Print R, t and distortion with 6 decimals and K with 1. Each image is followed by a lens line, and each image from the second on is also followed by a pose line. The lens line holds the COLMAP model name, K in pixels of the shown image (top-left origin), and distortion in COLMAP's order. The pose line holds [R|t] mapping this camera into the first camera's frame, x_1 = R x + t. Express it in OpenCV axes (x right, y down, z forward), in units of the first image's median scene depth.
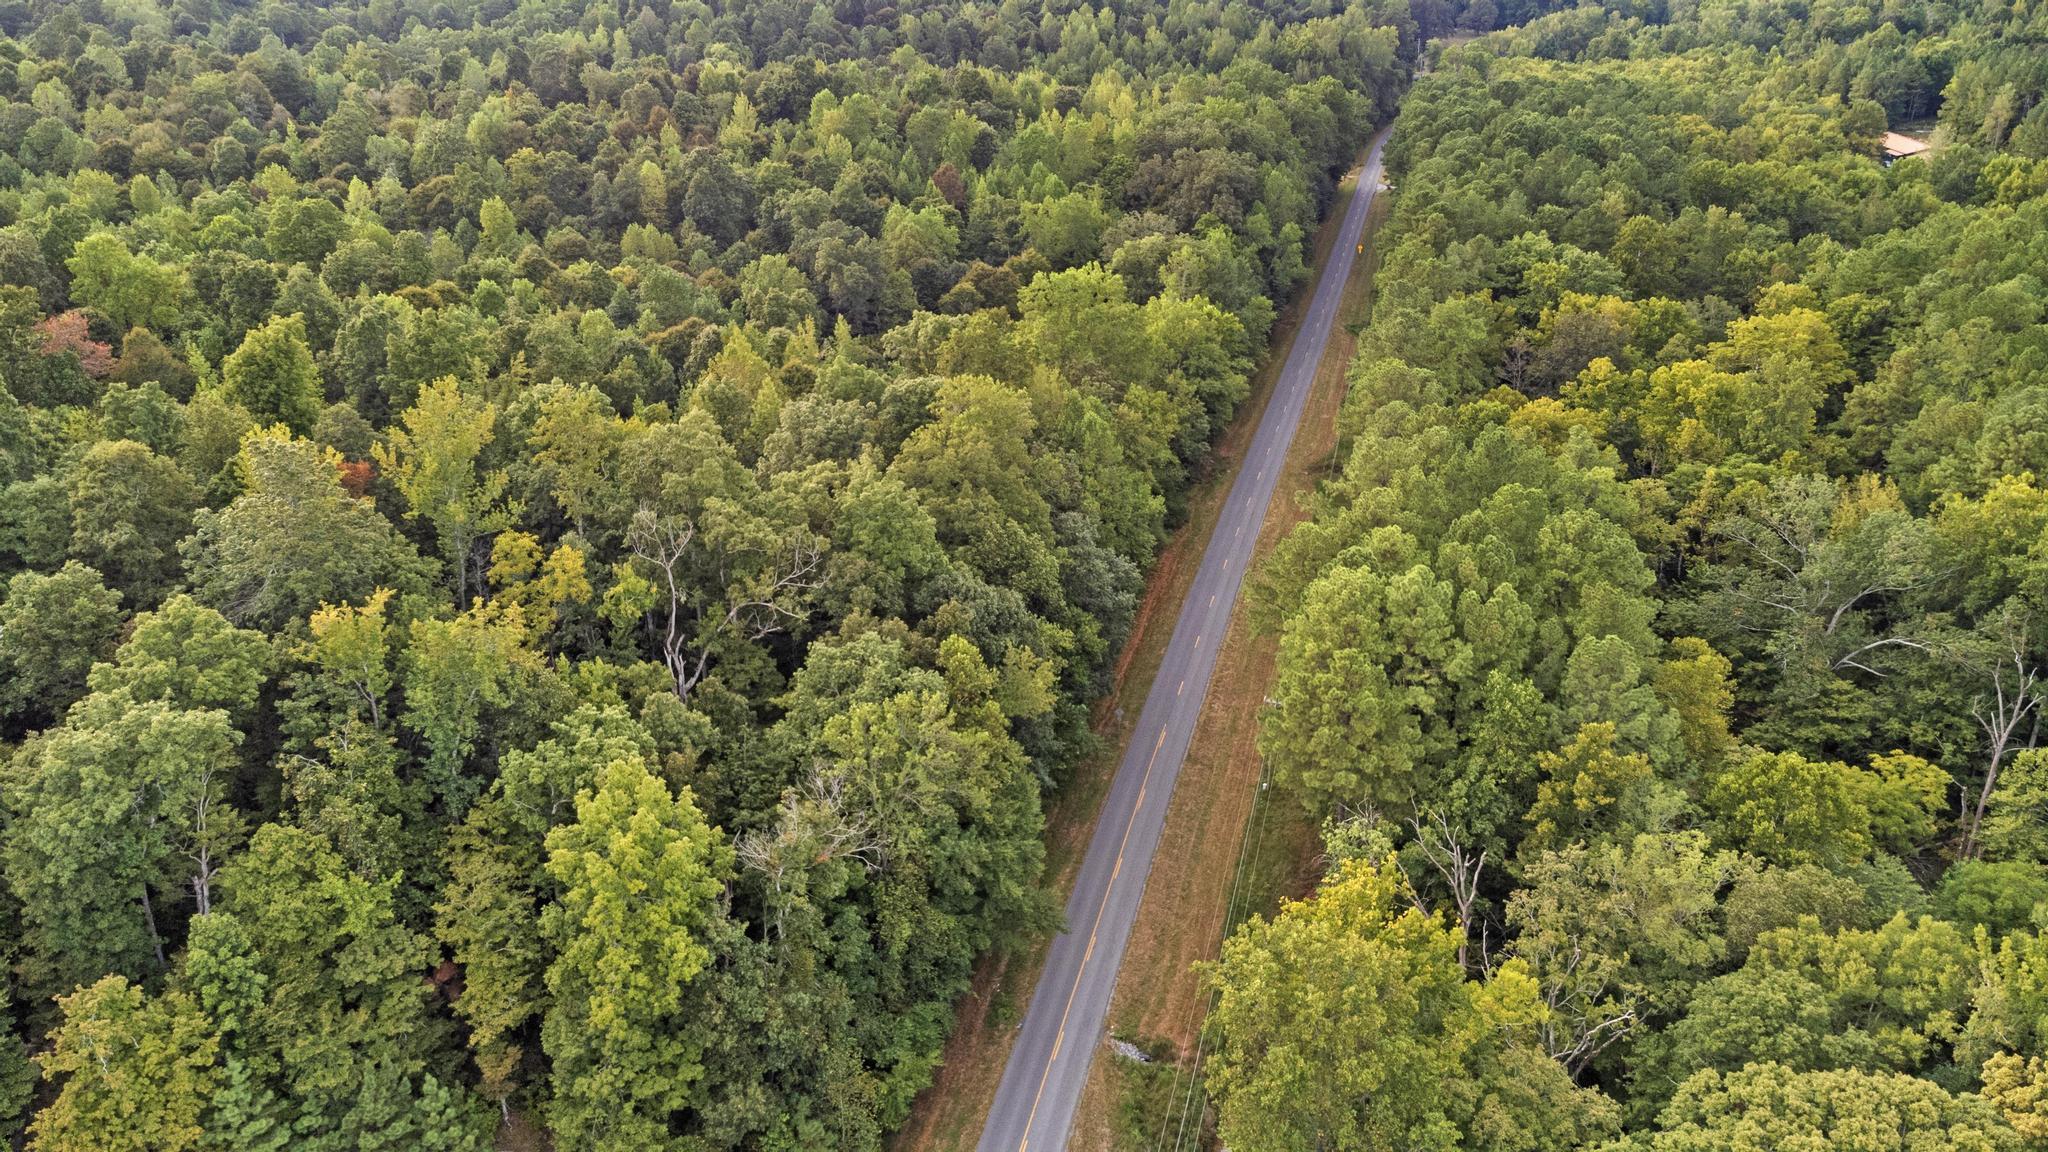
lens RADIAL K [[1523.5, 0, 1022.7], [0, 1523.5, 568.0], [0, 0, 1]] dist [0.024499, 0.040691]
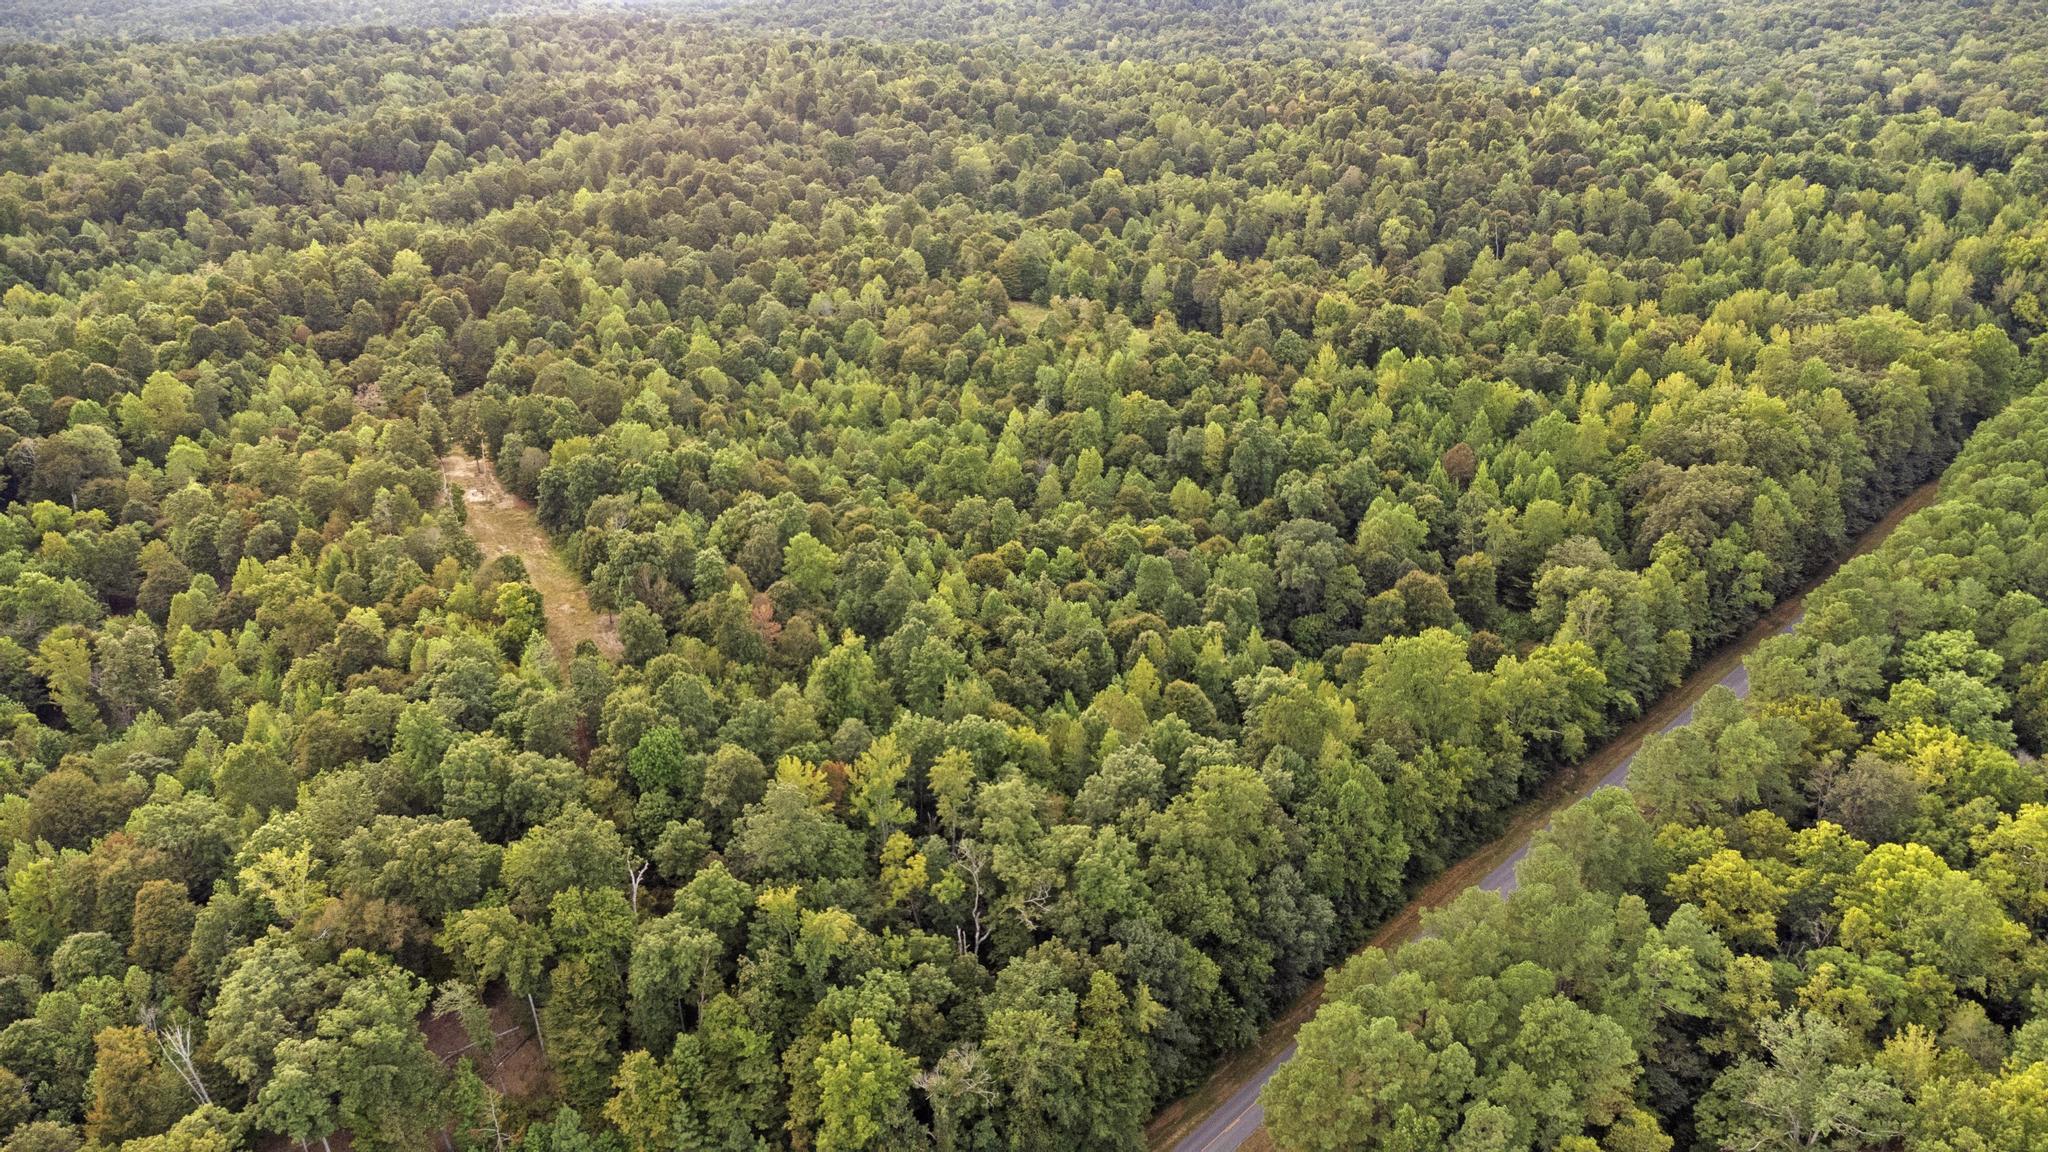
lens RADIAL K [[1523.5, 0, 1018.4], [0, 1523.5, 578.9], [0, 0, 1]] dist [0.024499, 0.040691]
pose [[0.864663, 0.184177, -0.467372, 0.712506], [-0.170872, 0.982722, 0.071139, -0.592128], [0.472399, 0.018350, 0.881194, -0.641277]]
